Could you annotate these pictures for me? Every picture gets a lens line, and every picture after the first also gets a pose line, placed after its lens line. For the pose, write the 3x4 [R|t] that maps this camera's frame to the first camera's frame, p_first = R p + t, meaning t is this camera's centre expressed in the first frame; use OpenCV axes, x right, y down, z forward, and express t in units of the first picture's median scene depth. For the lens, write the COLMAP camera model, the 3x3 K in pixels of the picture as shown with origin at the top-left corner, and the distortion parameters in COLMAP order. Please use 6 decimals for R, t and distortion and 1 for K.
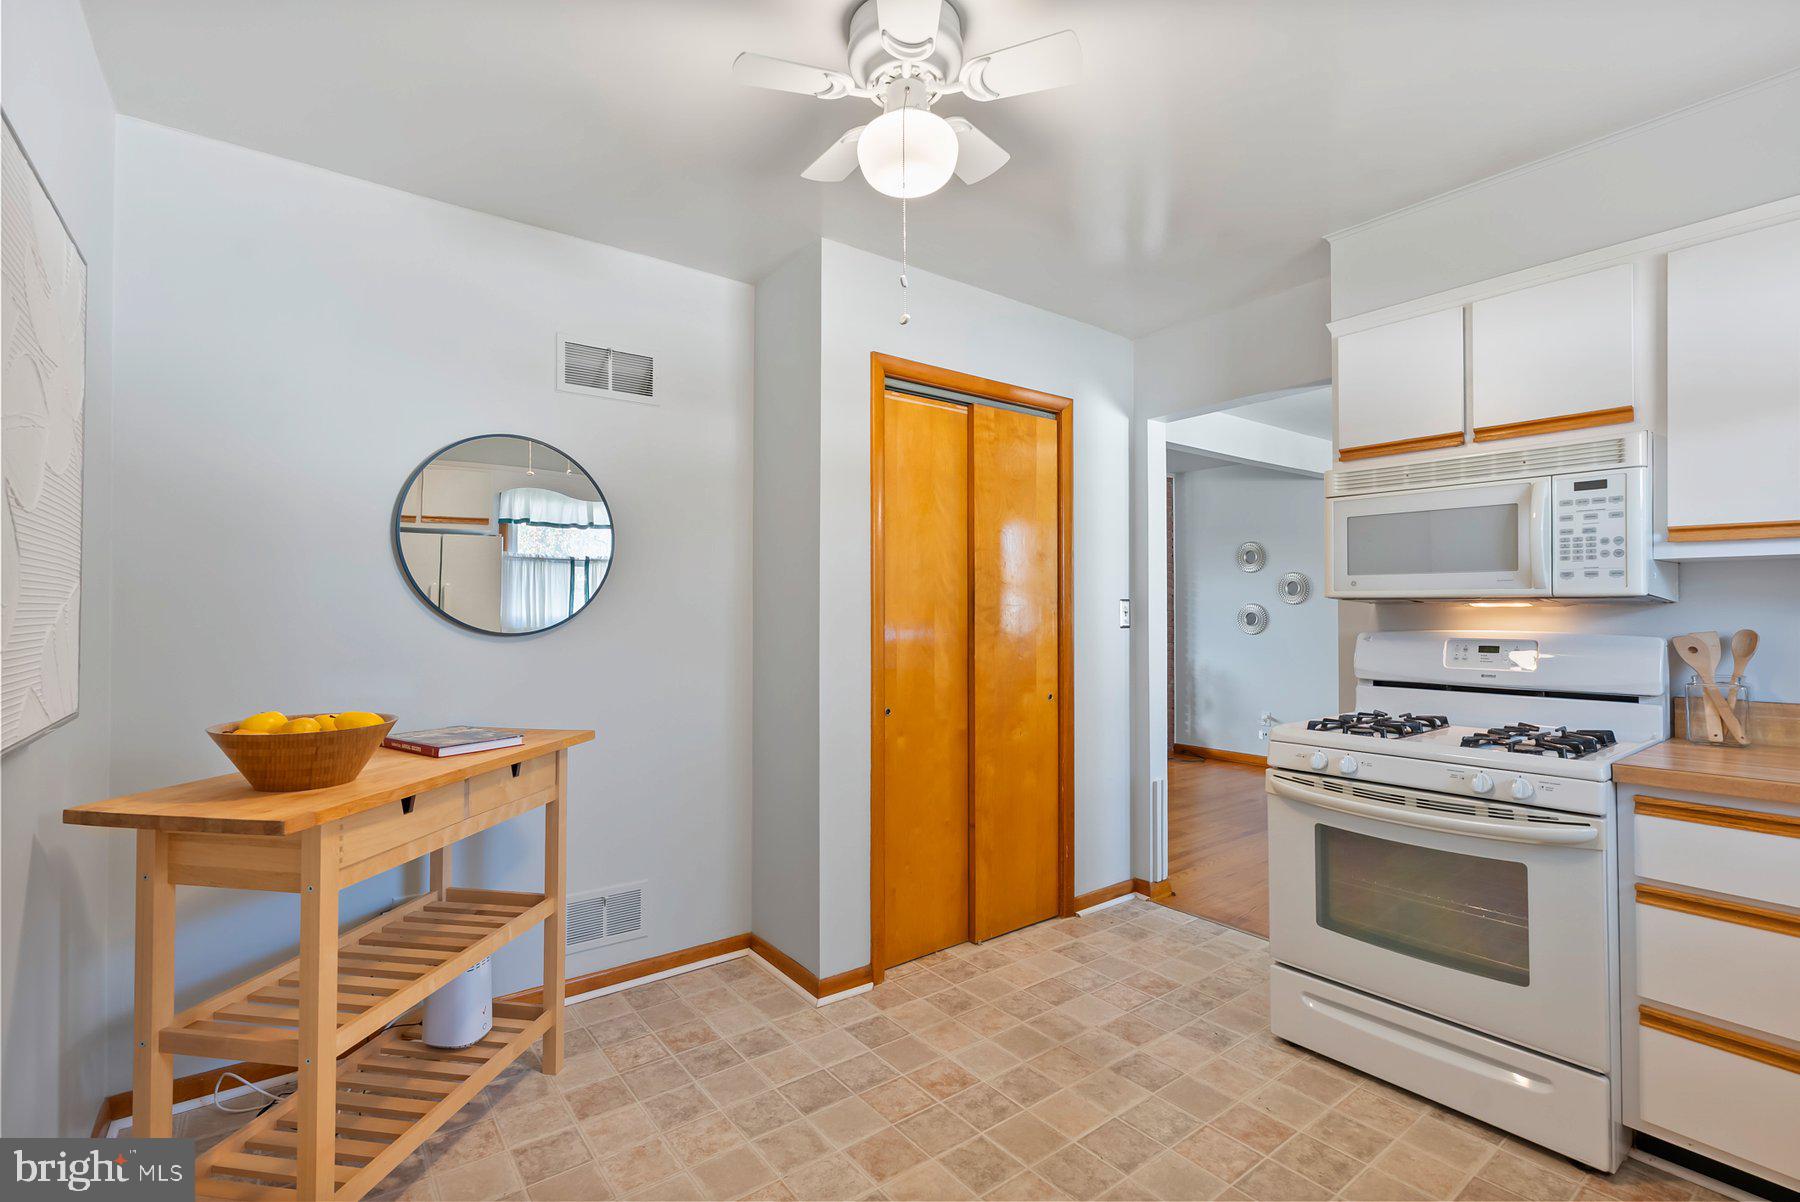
lens RADIAL K [[821.8, 0, 900.6], [0, 821.8, 602.0], [0, 0, 1]] dist [0.001290, 0.001105]
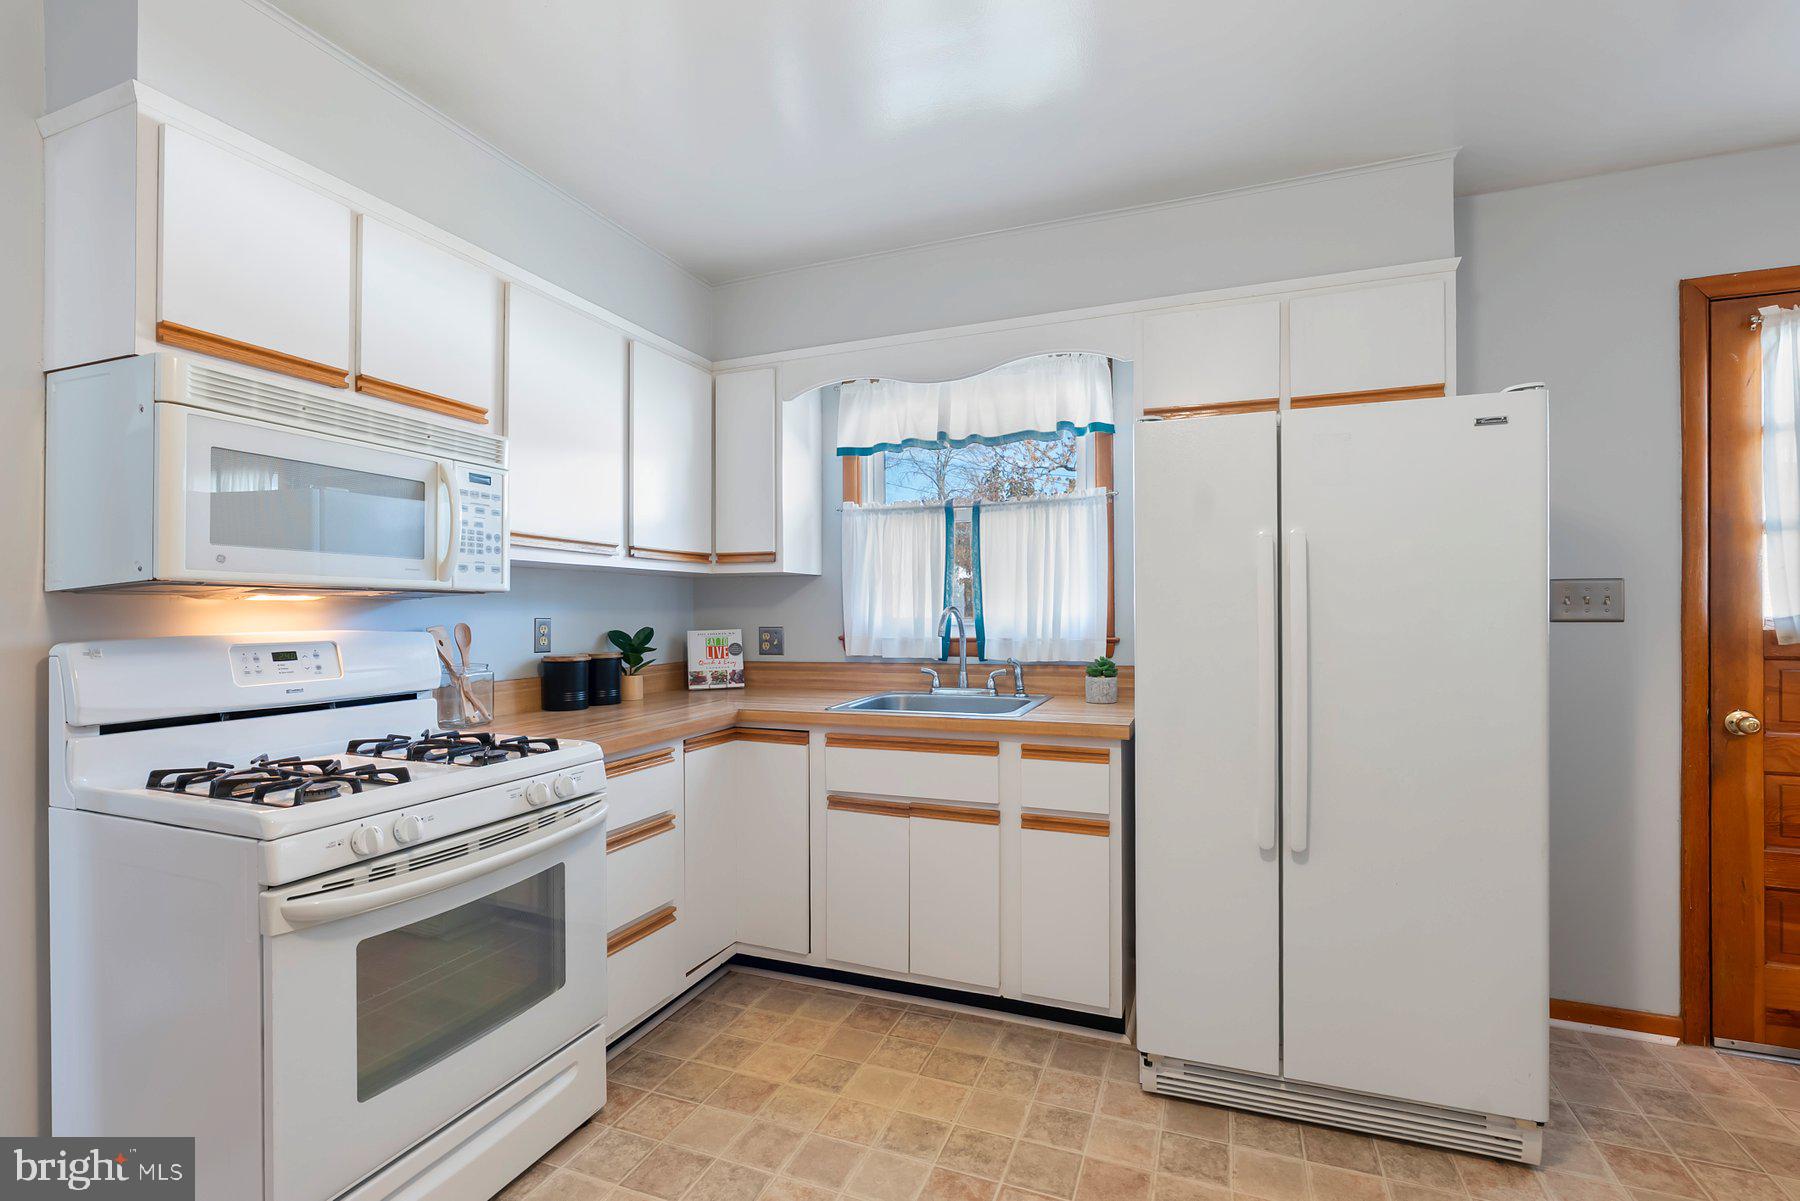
lens RADIAL K [[821.8, 0, 897.9], [0, 821.8, 605.6], [0, 0, 1]] dist [0.001290, 0.001105]
pose [[-0.516643, 0.009241, 0.856151, -0.266334], [-0.005544, 0.999885, -0.014138, 0.021626], [-0.856183, -0.012051, -0.516532, 1.069096]]
